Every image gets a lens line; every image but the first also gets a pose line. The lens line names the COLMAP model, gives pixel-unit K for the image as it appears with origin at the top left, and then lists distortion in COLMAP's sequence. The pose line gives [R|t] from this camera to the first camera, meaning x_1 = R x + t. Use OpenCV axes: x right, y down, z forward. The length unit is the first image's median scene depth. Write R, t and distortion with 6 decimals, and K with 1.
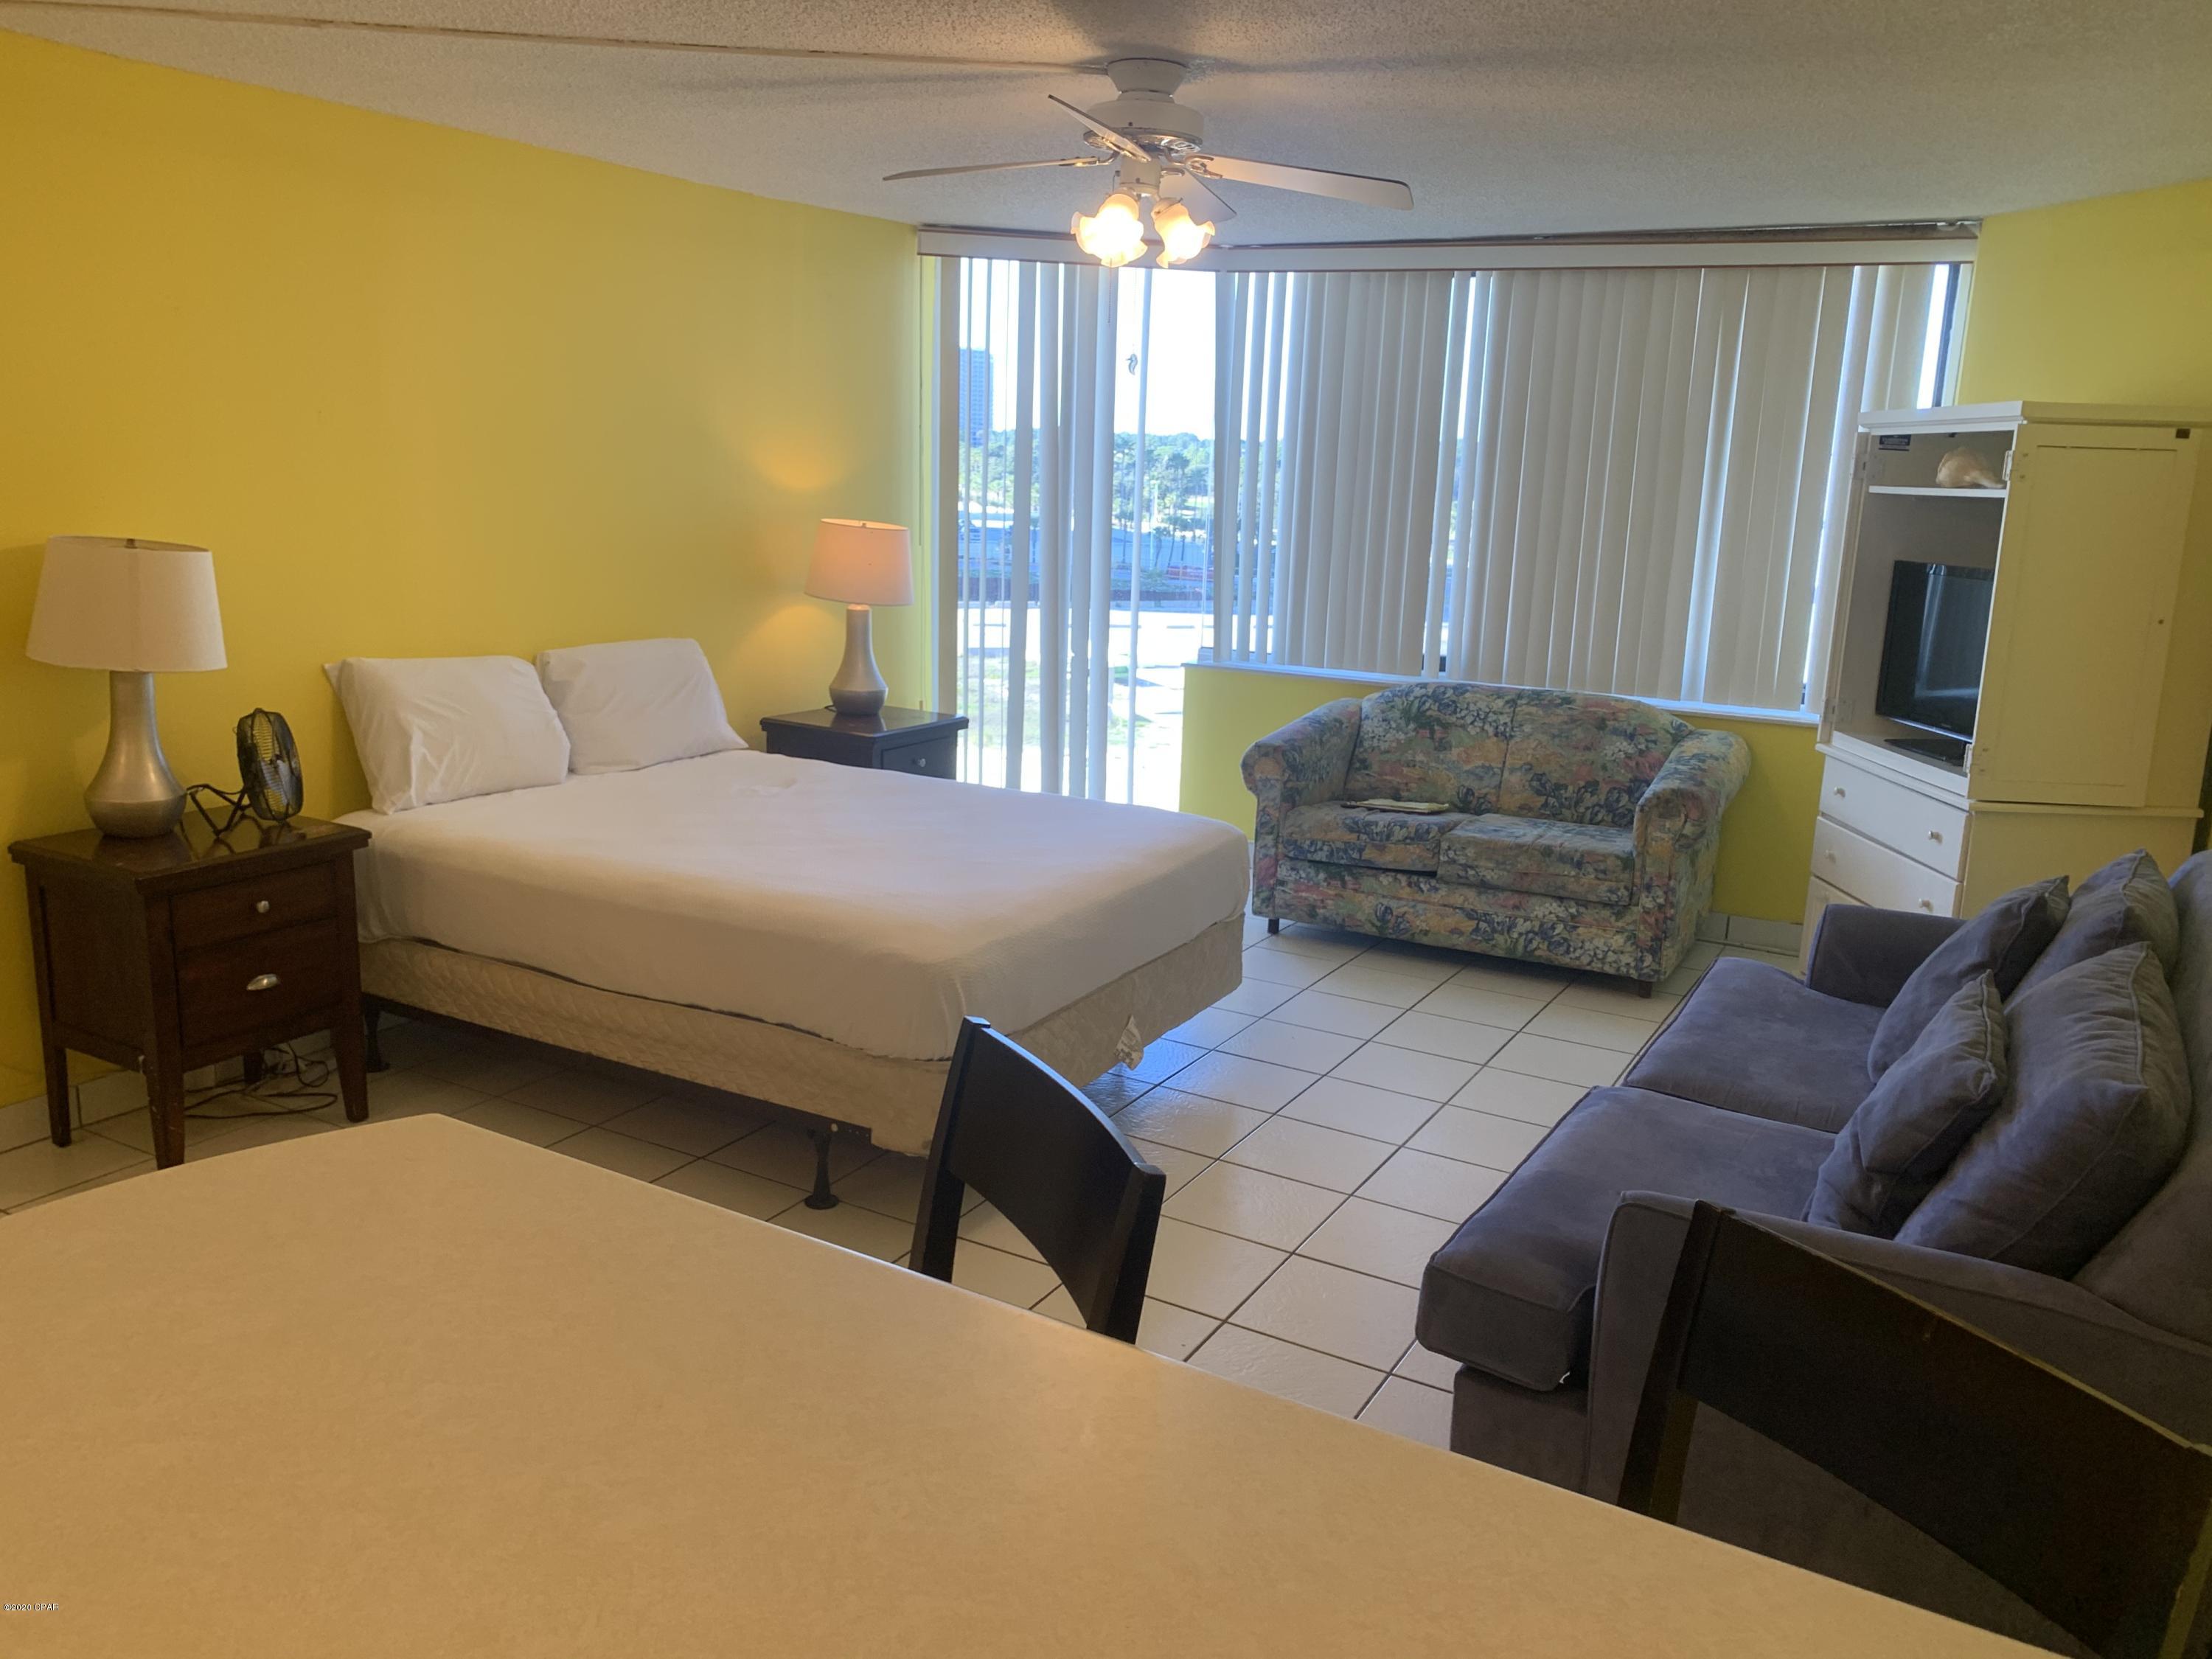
lens RADIAL K [[1693.7, 0, 1059.7], [0, 1693.7, 804.8], [0, 0, 1]] dist [0.048371, -0.055563]
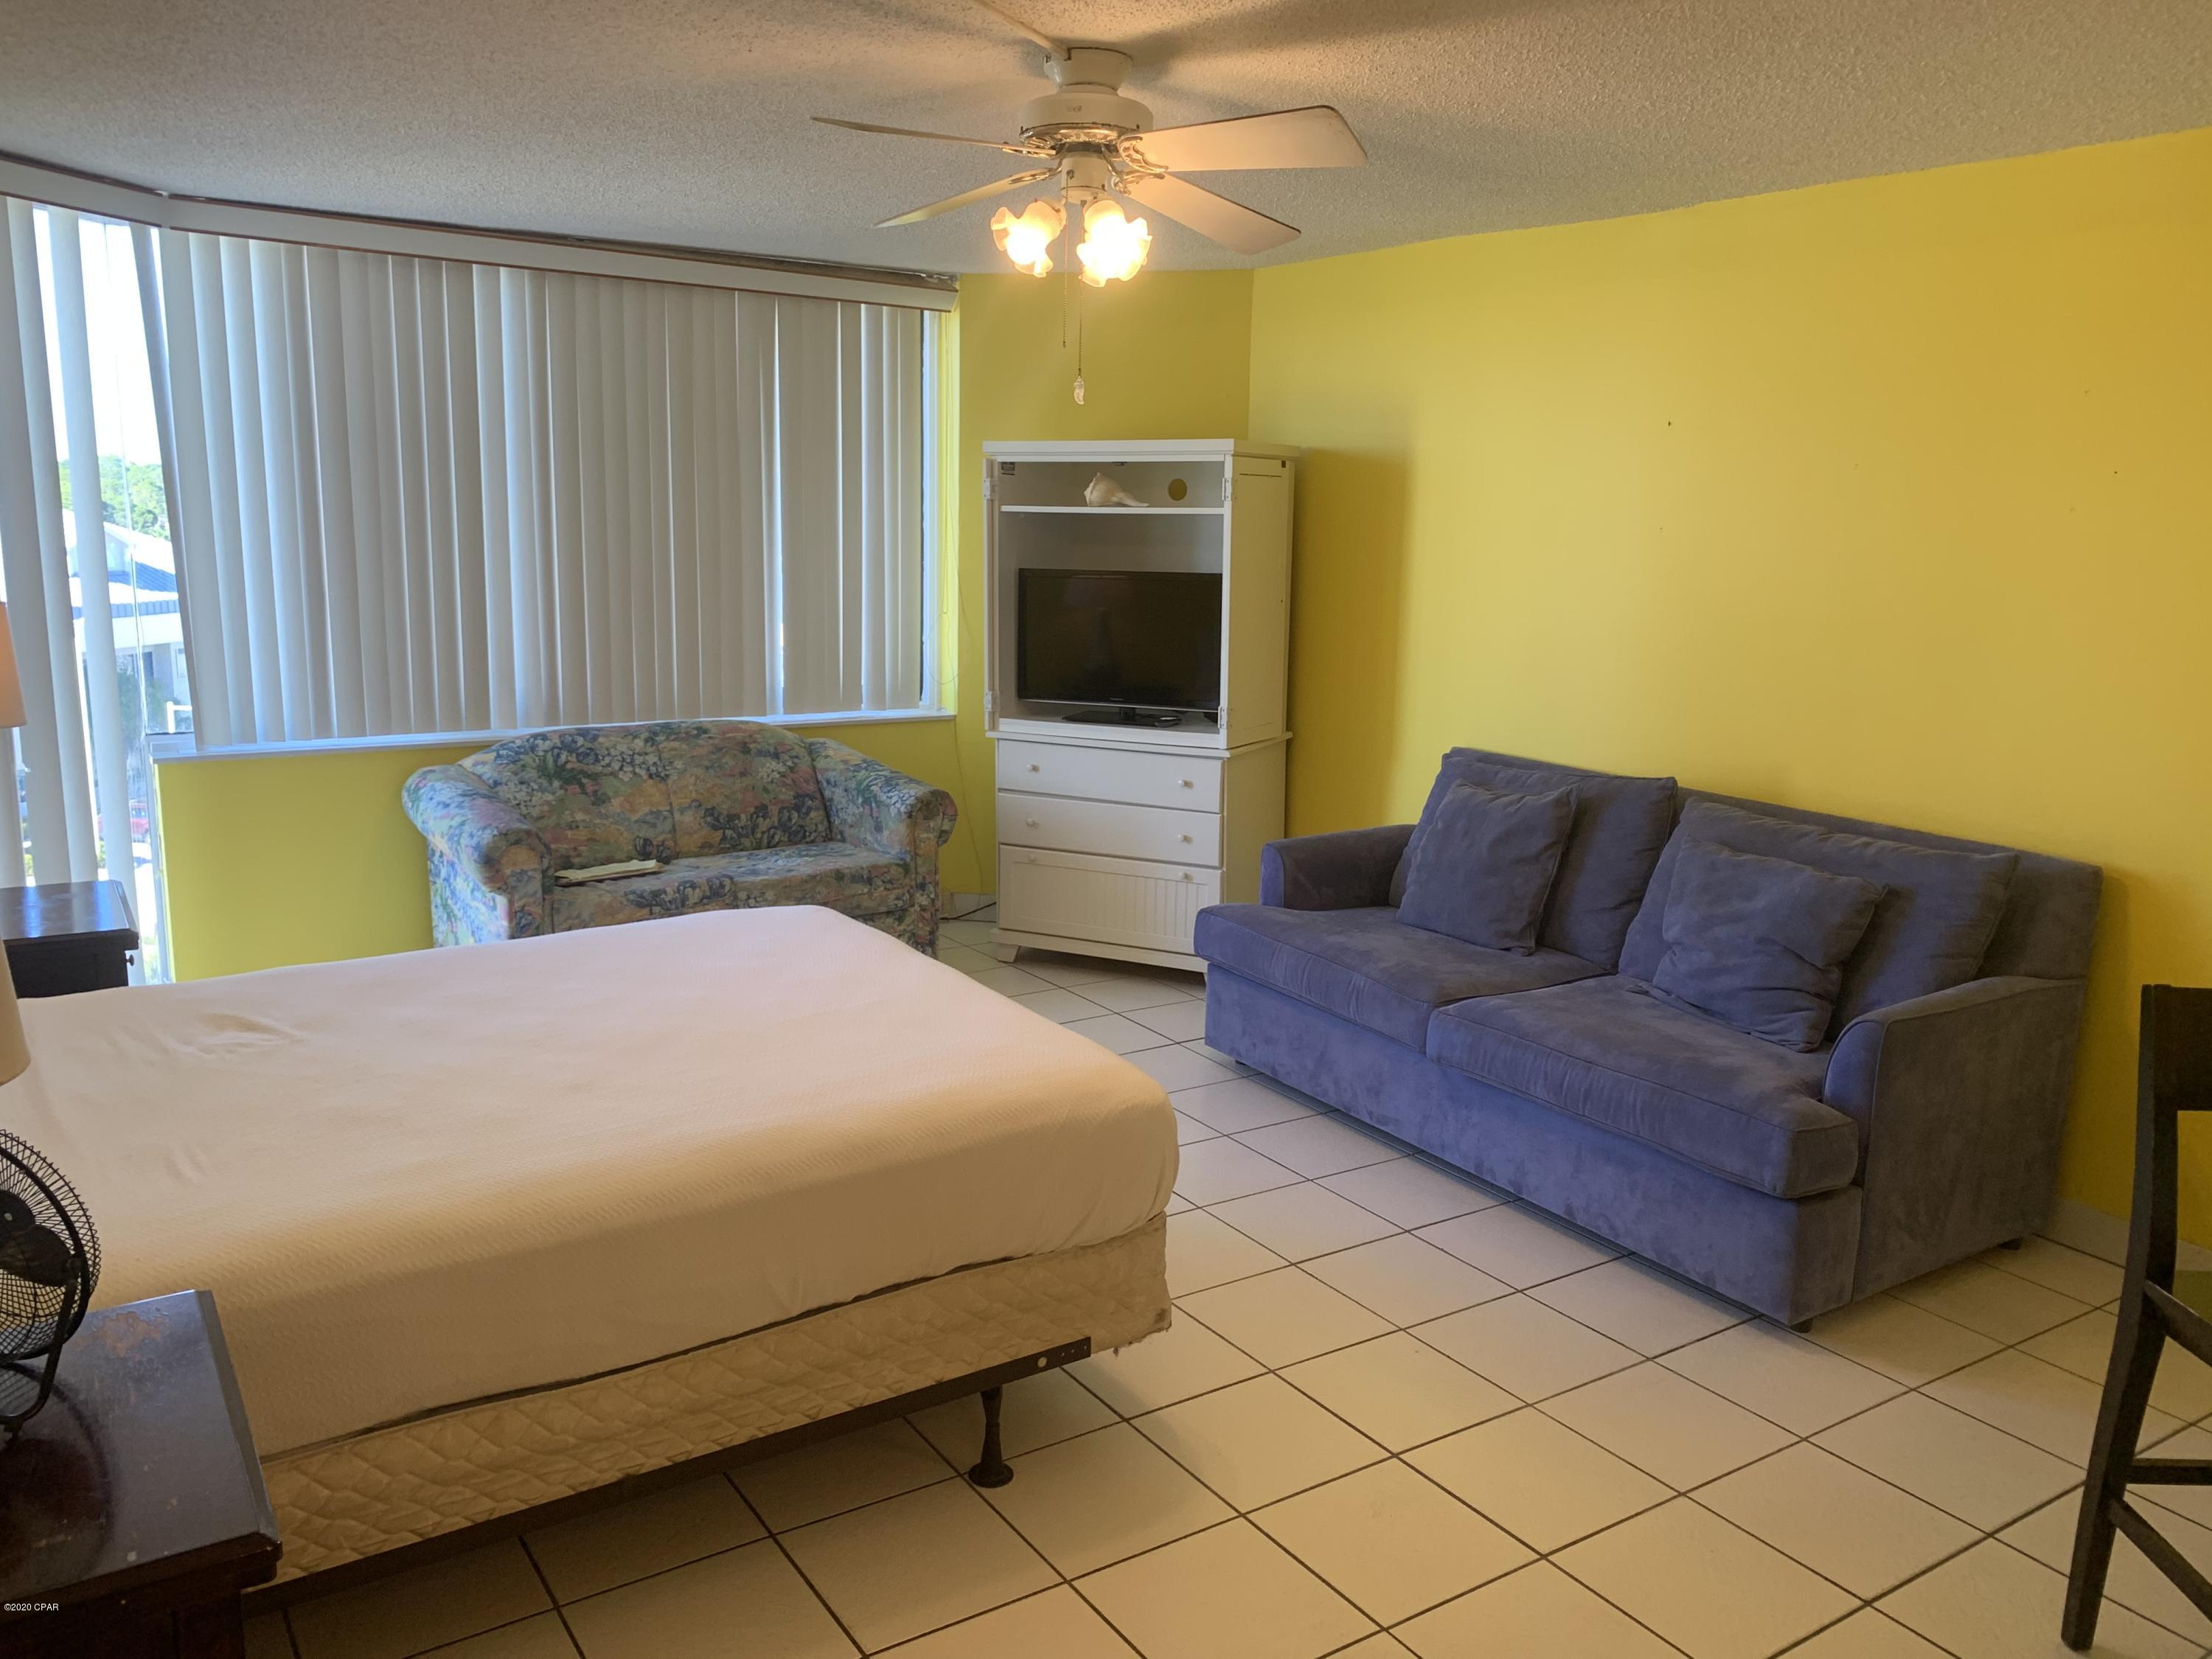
lens RADIAL K [[1693.7, 0, 1091.7], [0, 1693.7, 832.2], [0, 0, 1]] dist [0.048371, -0.055563]
pose [[0.450438, -0.192943, 0.871710, -0.511171], [0.178197, 0.976153, 0.123980, -0.094964], [-0.874844, 0.099491, 0.474078, 0.394336]]
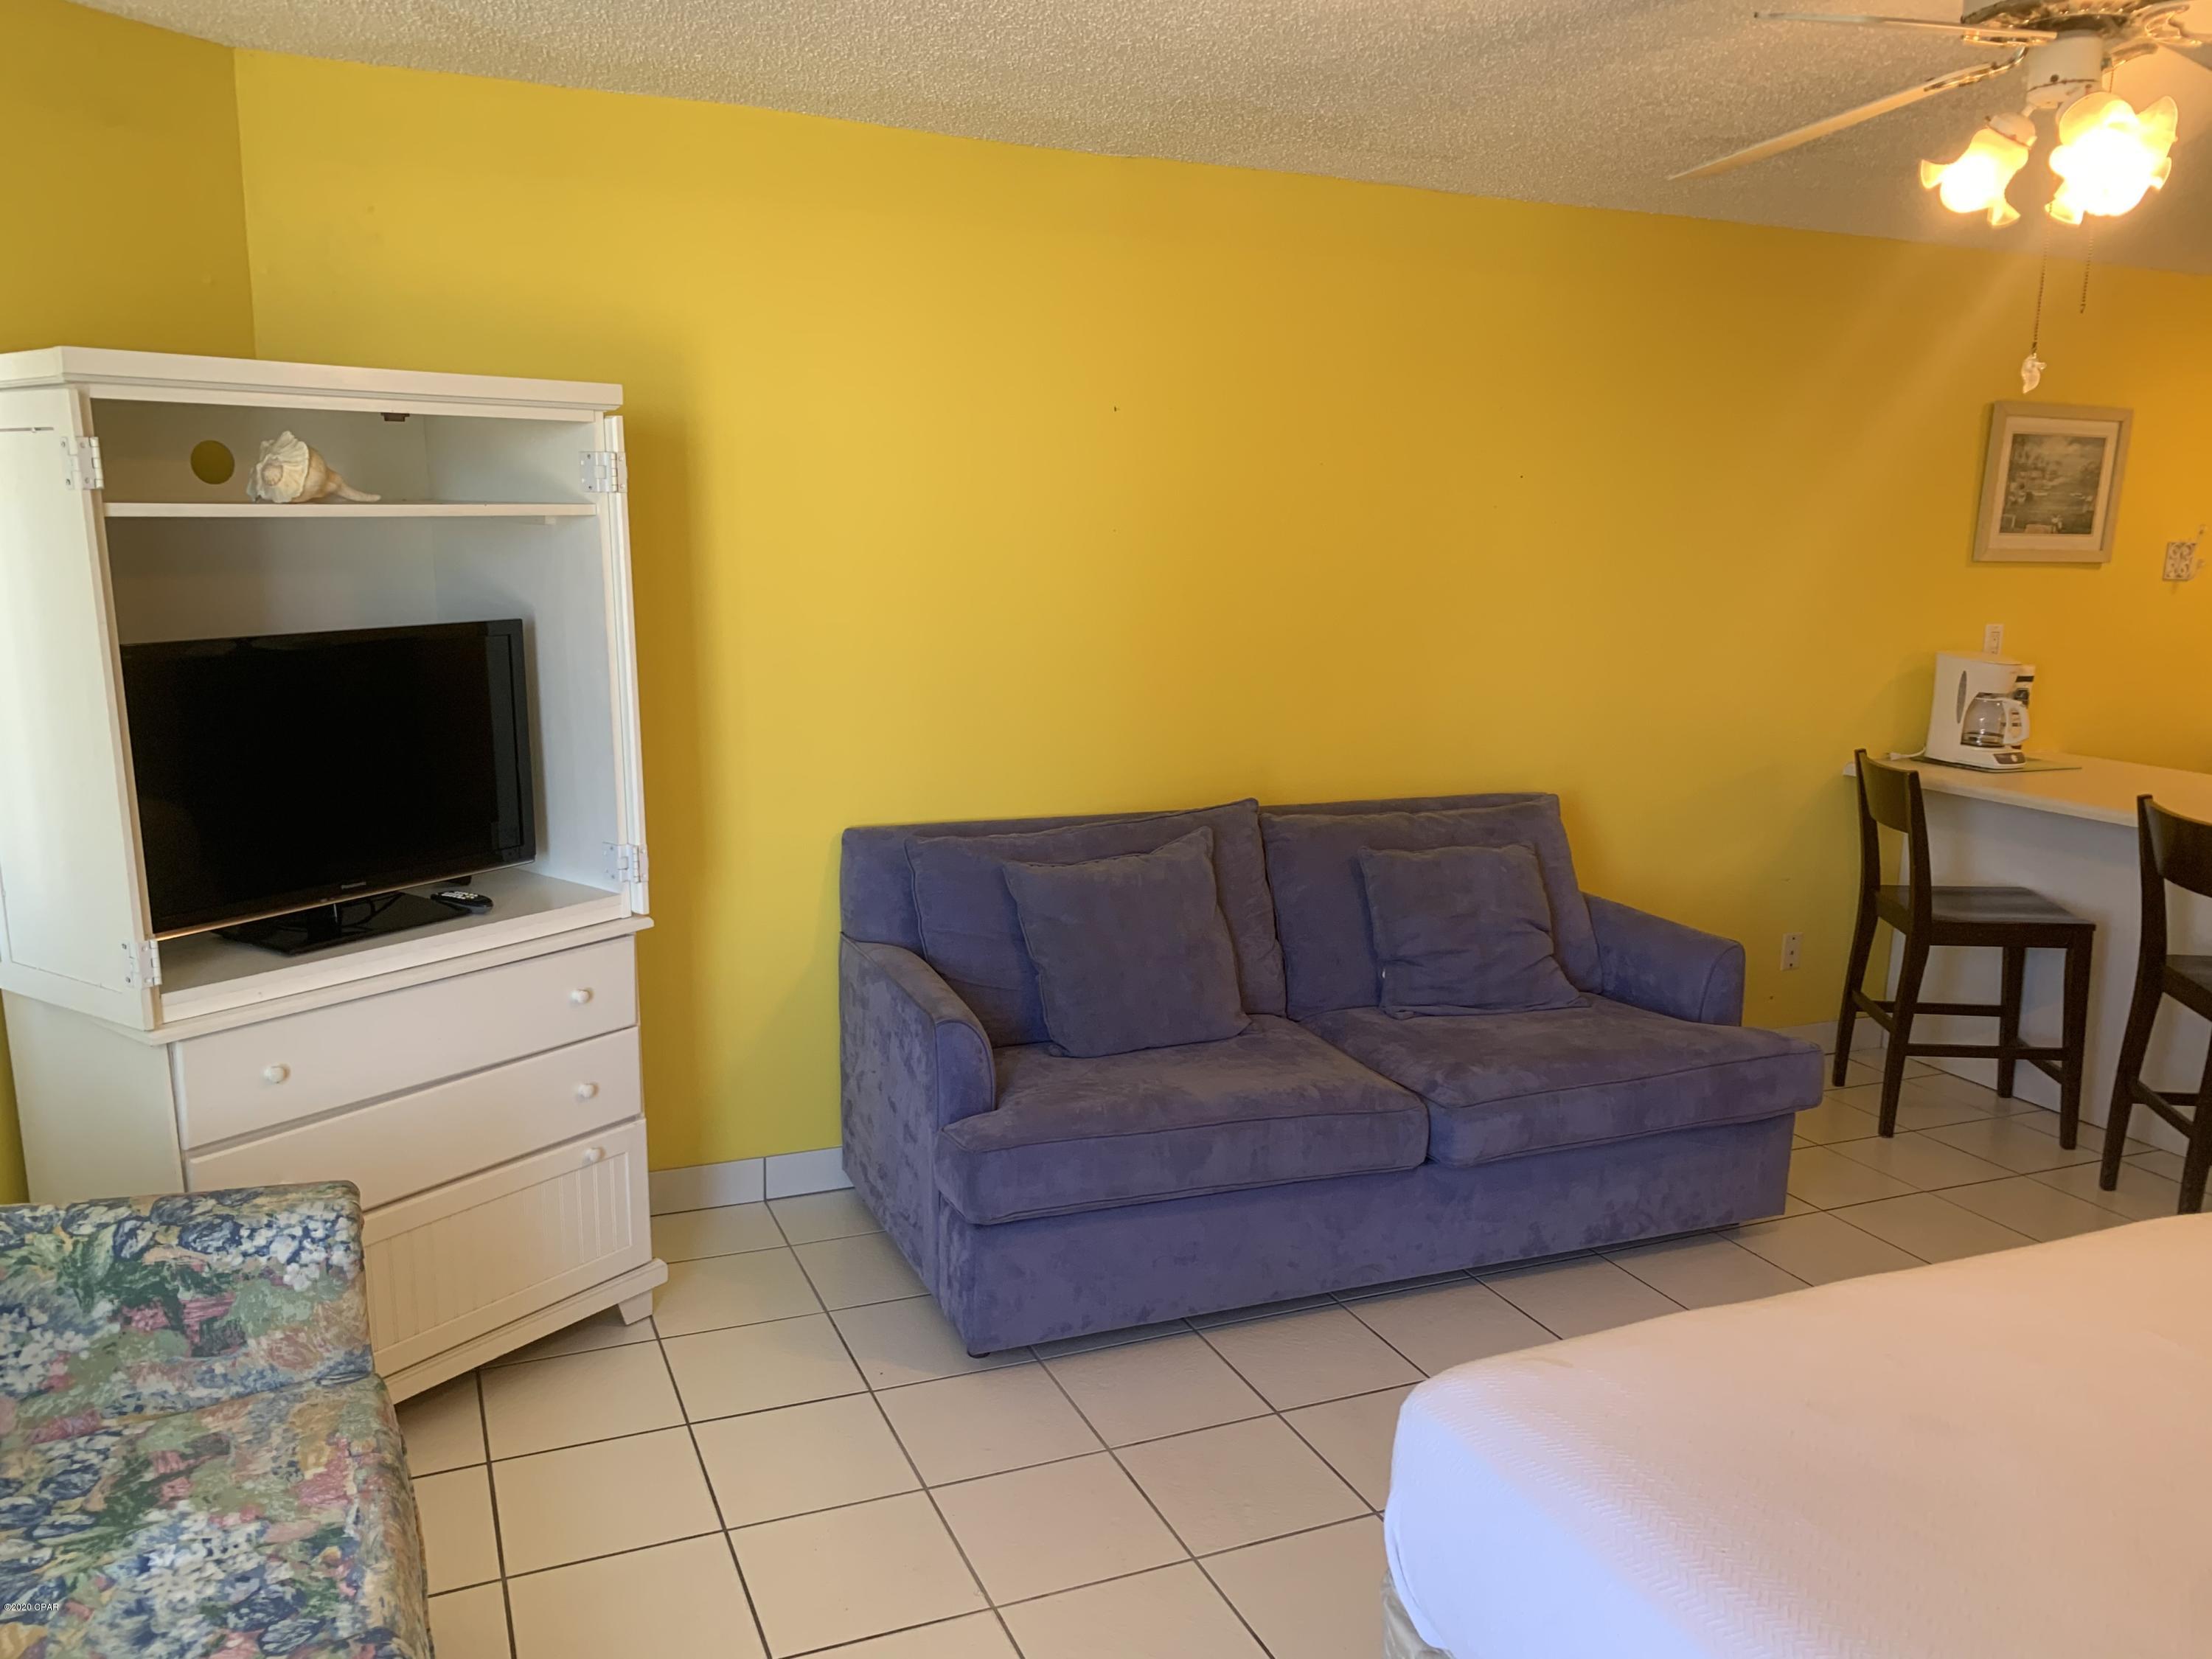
lens RADIAL K [[1693.7, 0, 1084.6], [0, 1693.7, 818.1], [0, 0, 1]] dist [0.048371, -0.055563]
pose [[-0.802013, -0.155725, 0.576650, -0.039639], [0.078077, 0.929802, 0.359683, -0.240255], [-0.592182, 0.333493, -0.733555, 1.144138]]
